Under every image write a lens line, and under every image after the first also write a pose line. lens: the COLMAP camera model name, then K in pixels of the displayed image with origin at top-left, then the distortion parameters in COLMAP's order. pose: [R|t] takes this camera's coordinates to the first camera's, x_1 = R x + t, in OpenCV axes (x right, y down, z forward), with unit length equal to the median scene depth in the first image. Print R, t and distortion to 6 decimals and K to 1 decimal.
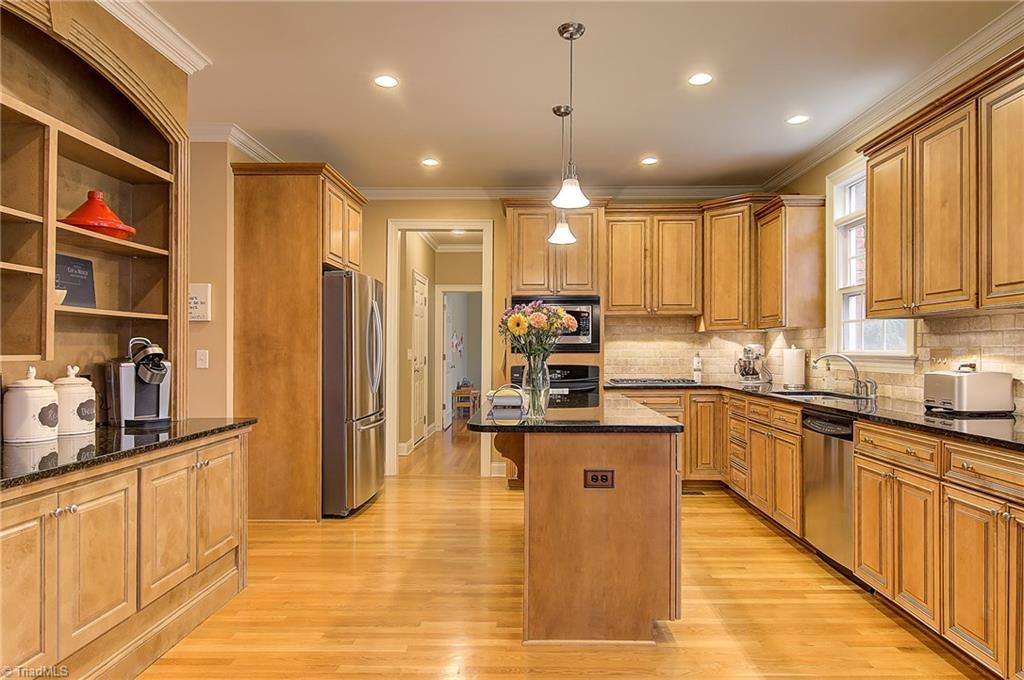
lens RADIAL K [[640.5, 0, 521.7], [0, 640.5, 351.5], [0, 0, 1]] dist [-0.001832, -0.001974]
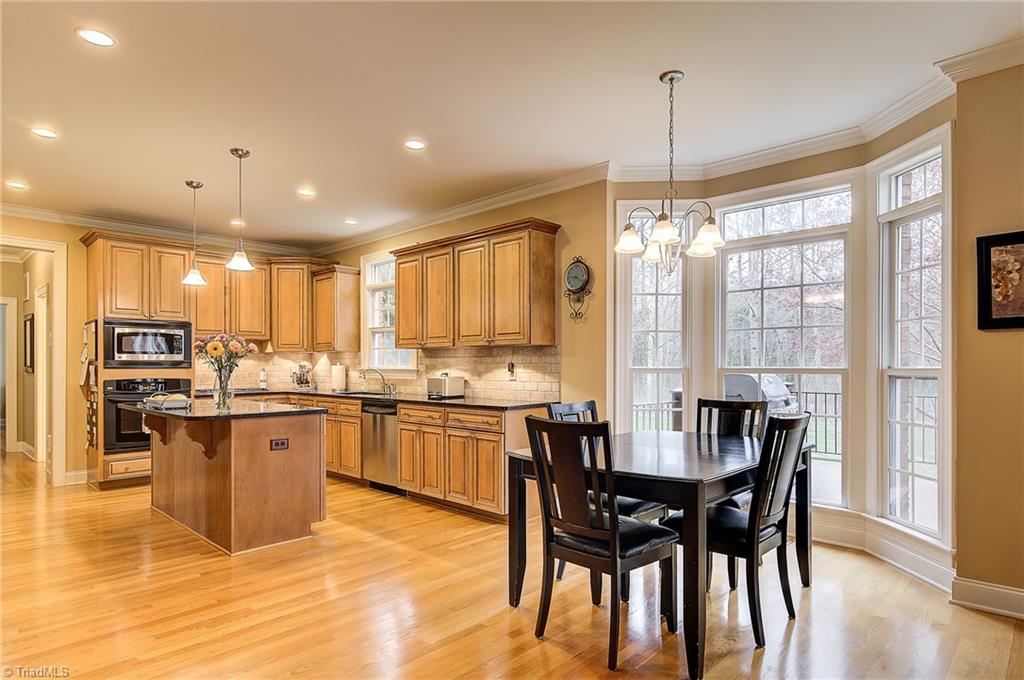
lens RADIAL K [[570.0, 0, 515.8], [0, 570.0, 363.7], [0, 0, 1]] dist [0.002298, -0.000129]
pose [[0.683724, 0.002538, 0.729736, -0.301138], [0.002139, 0.999983, -0.005482, 0.000522], [-0.729737, 0.005309, 0.683707, -0.251536]]
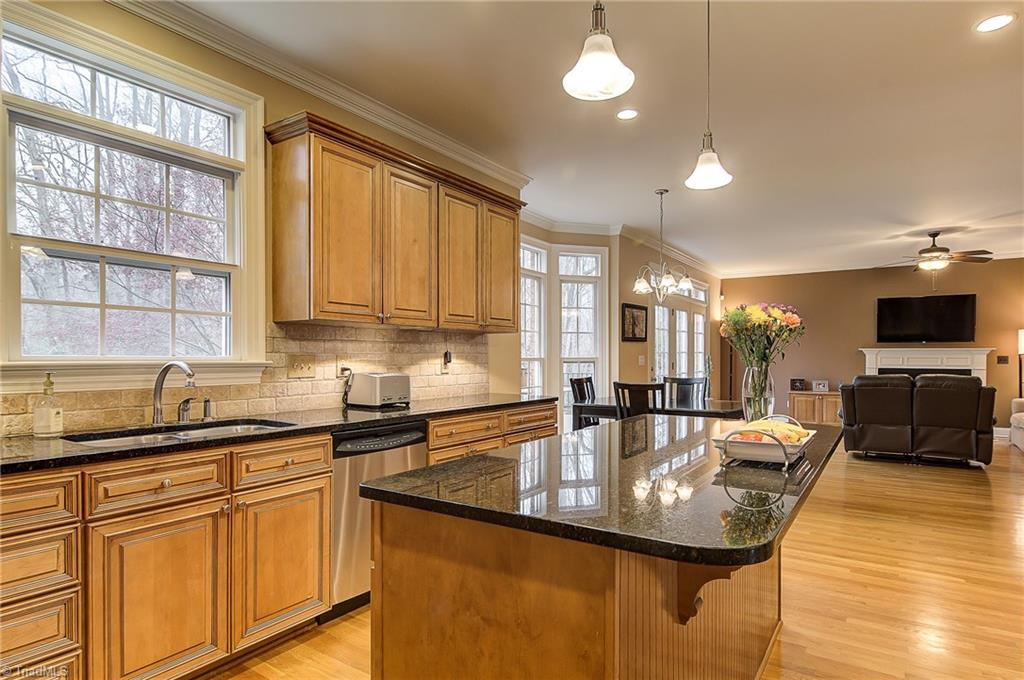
lens RADIAL K [[570.0, 0, 515.8], [0, 570.0, 363.7], [0, 0, 1]] dist [0.002298, -0.000129]
pose [[-0.839624, -0.005474, 0.543141, -0.081463], [0.002968, 0.999888, 0.014666, -0.001582], [-0.543161, 0.013926, -0.839513, 1.163681]]
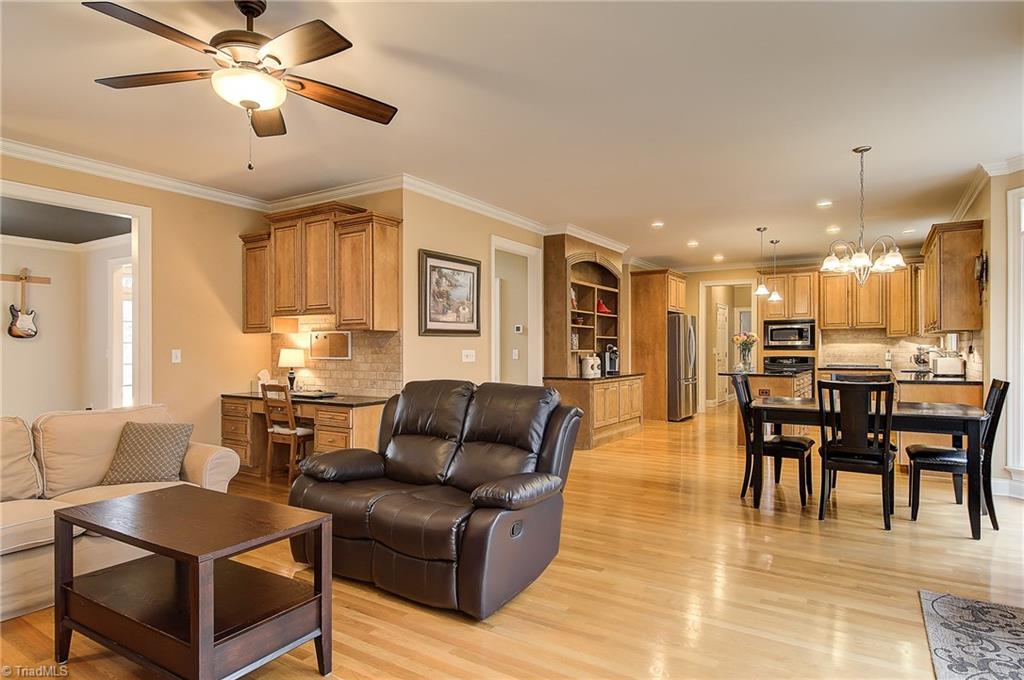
lens RADIAL K [[570.7, 0, 512.0], [0, 570.7, 340.0], [0, 0, 1]] dist [0.008643, 0.000379]
pose [[0.849474, -0.009437, -0.527546, 0.297465], [-0.000252, 0.999833, -0.018292, 0.004321], [0.527630, 0.015672, 0.849330, -1.040815]]
